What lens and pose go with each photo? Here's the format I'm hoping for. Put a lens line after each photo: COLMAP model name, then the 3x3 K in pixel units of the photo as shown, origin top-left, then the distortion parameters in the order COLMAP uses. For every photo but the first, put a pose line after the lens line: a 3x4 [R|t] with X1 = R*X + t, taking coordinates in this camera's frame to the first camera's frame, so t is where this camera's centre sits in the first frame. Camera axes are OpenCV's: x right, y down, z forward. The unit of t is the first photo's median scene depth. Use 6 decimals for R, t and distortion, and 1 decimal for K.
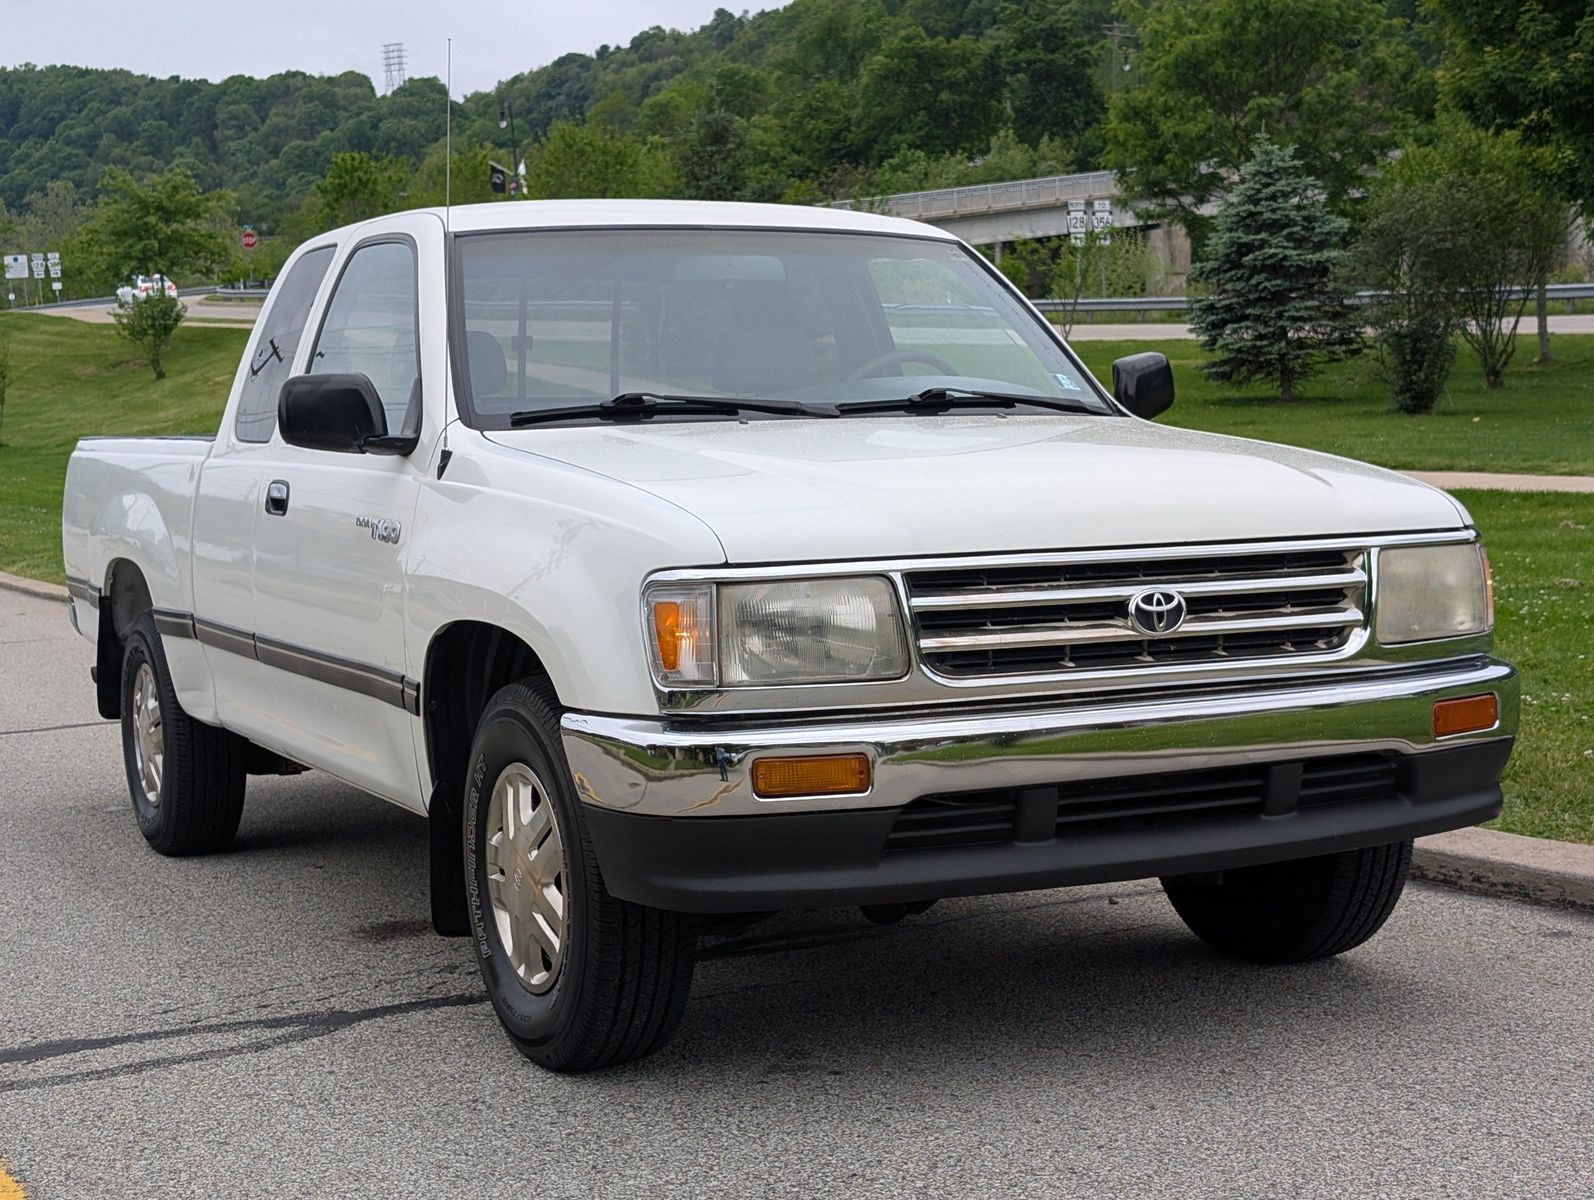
lens RADIAL K [[2468.1, 0, 760.4], [0, 2468.1, 649.1], [0, 0, 1]] dist [0.192209, -0.716966]
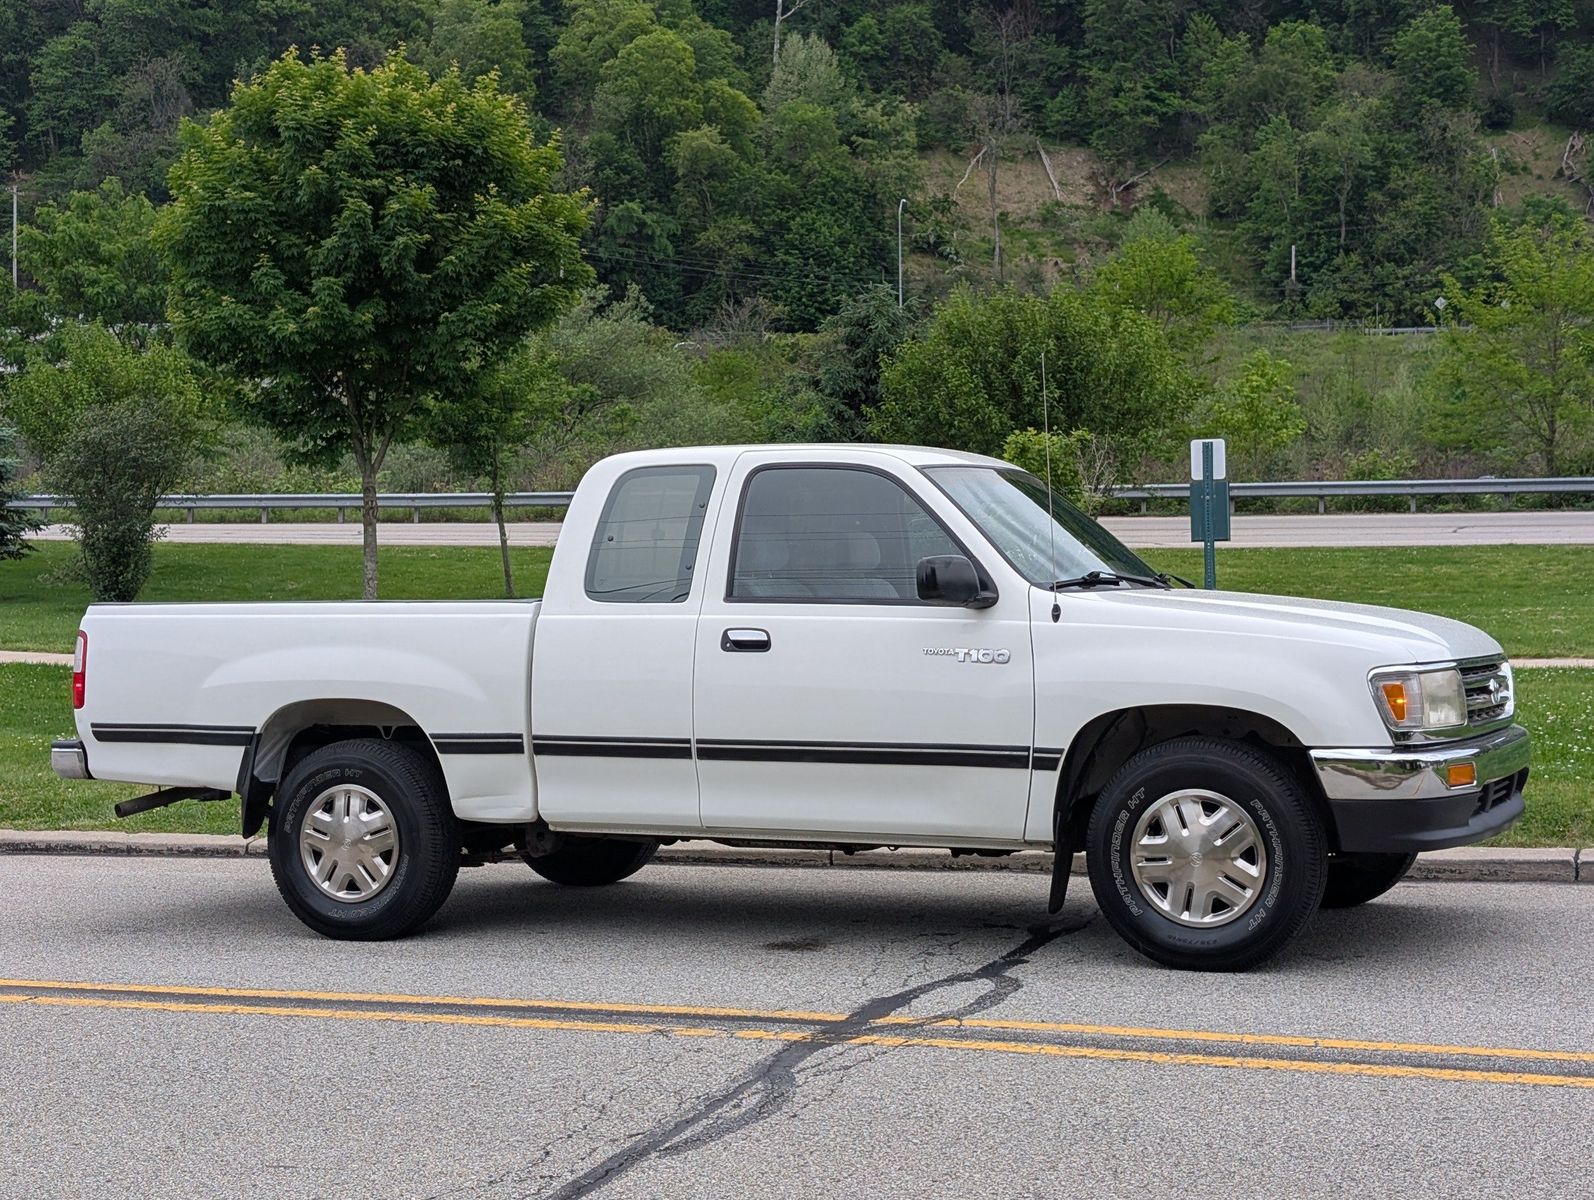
lens RADIAL K [[2470.3, 0, 797.0], [0, 2470.3, 600.0], [0, 0, 1]] dist [0.210547, -0.851129]
pose [[0.774414, 0.015418, 0.632491, -1.220956], [0.049110, 0.995222, -0.084391, 0.042195], [-0.630770, 0.096415, 0.769956, -0.121625]]
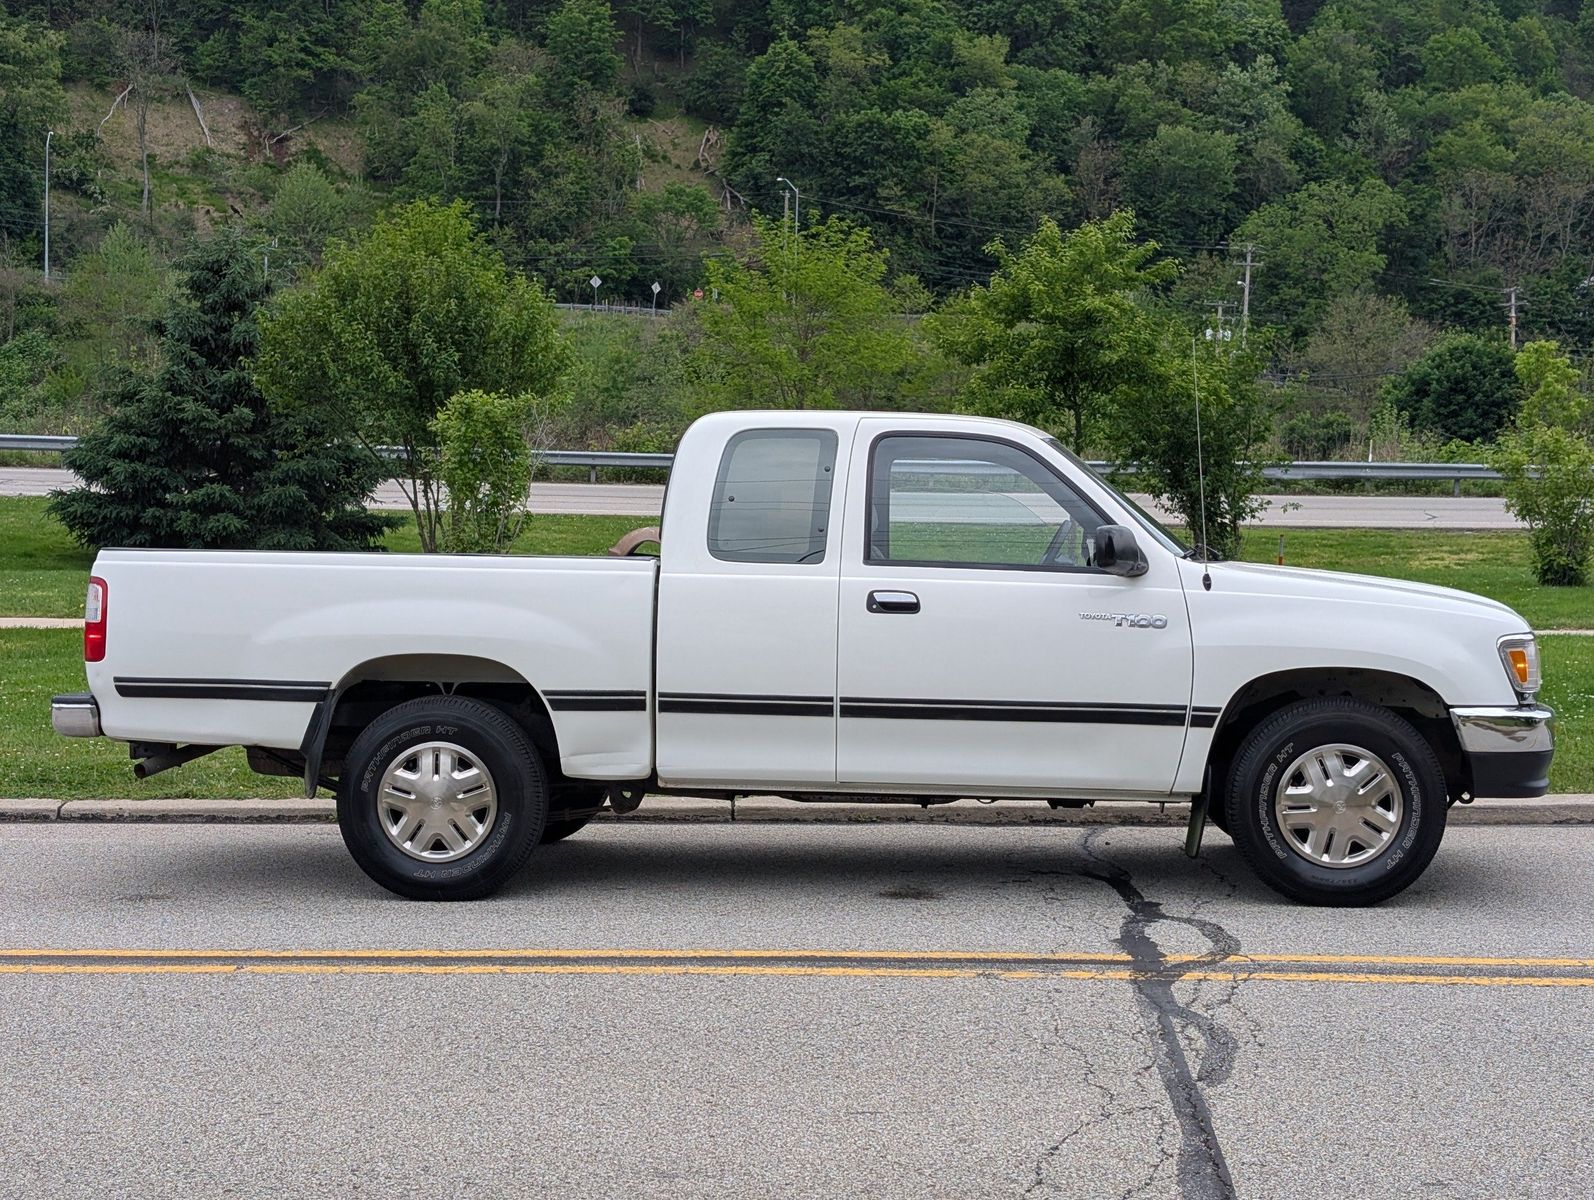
lens RADIAL K [[2434.1, 0, 852.1], [0, 2434.1, 664.1], [0, 0, 1]] dist [0.208852, -0.864744]
pose [[0.505455, -0.005064, 0.862838, -1.659411], [0.052488, 0.998311, -0.024889, 0.011639], [-0.861255, 0.057869, 0.504867, 0.342928]]
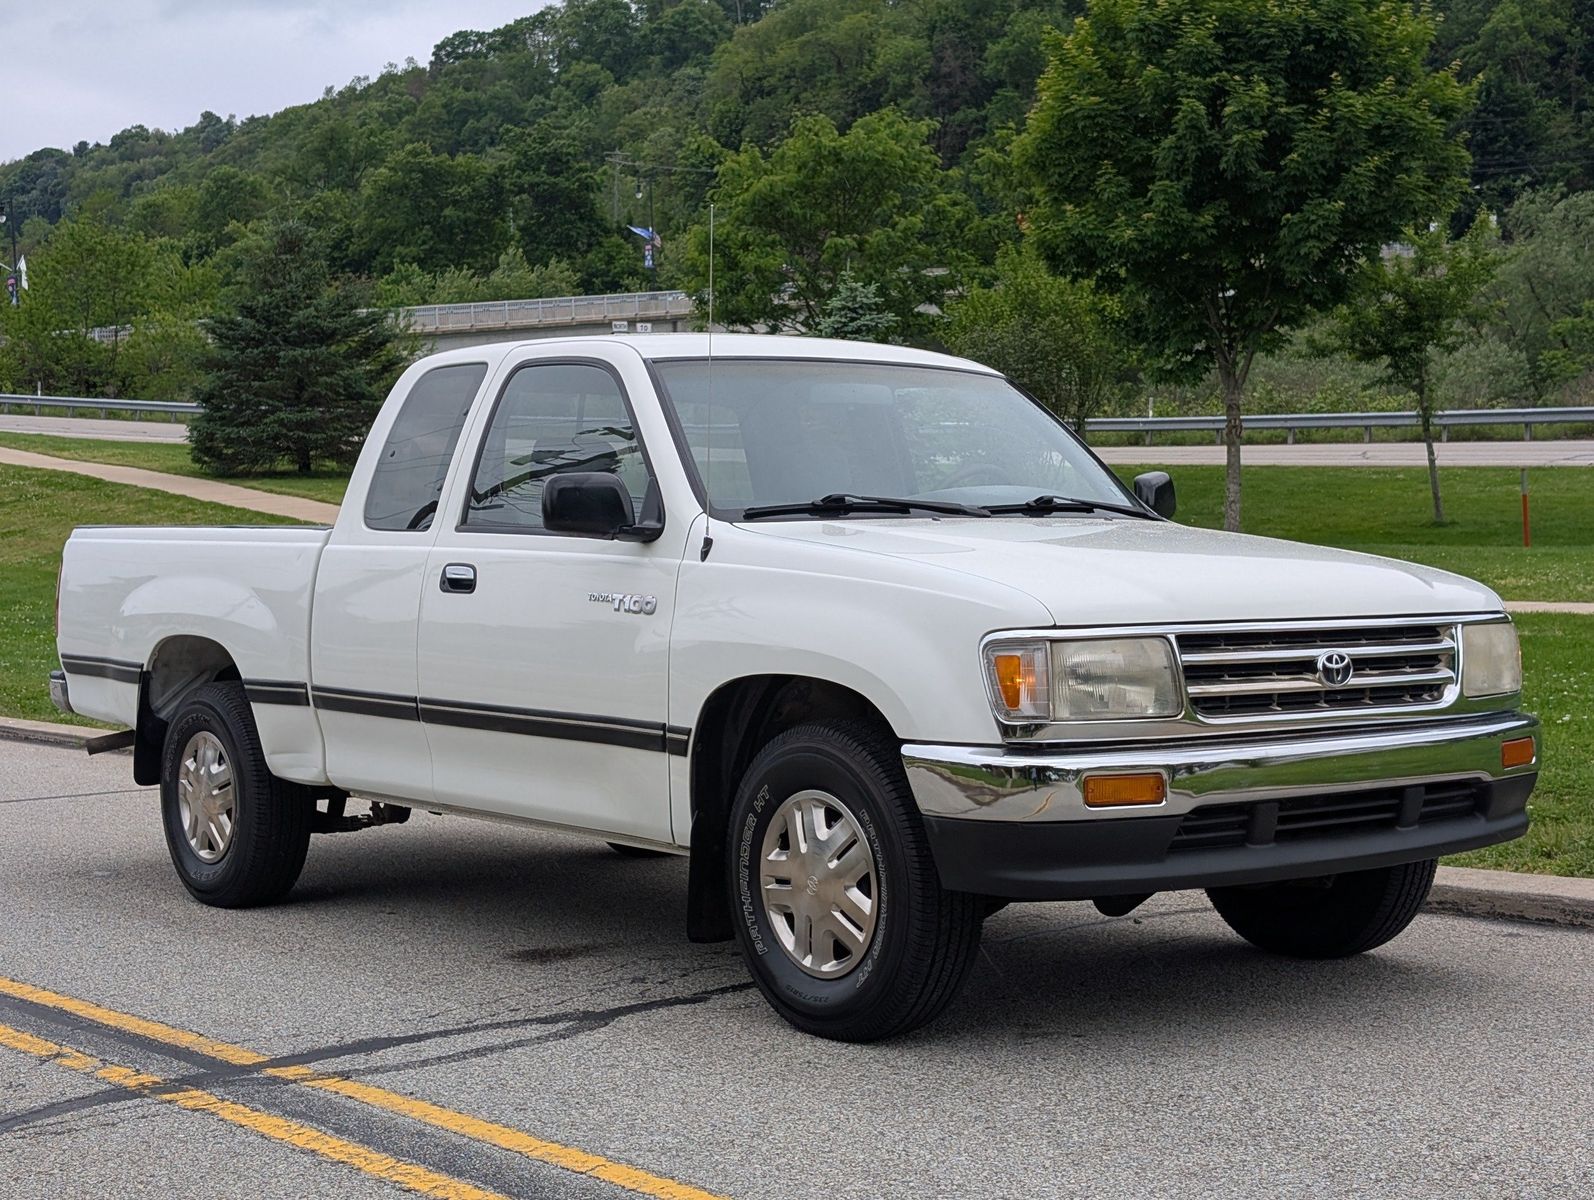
lens RADIAL K [[2470.3, 0, 797.0], [0, 2470.3, 600.0], [0, 0, 1]] dist [0.210547, -0.851129]
pose [[0.976609, 0.013109, 0.214621, -0.330936], [0.000932, 0.997872, -0.065191, 0.028299], [-0.215019, 0.063866, 0.974519, -0.182988]]
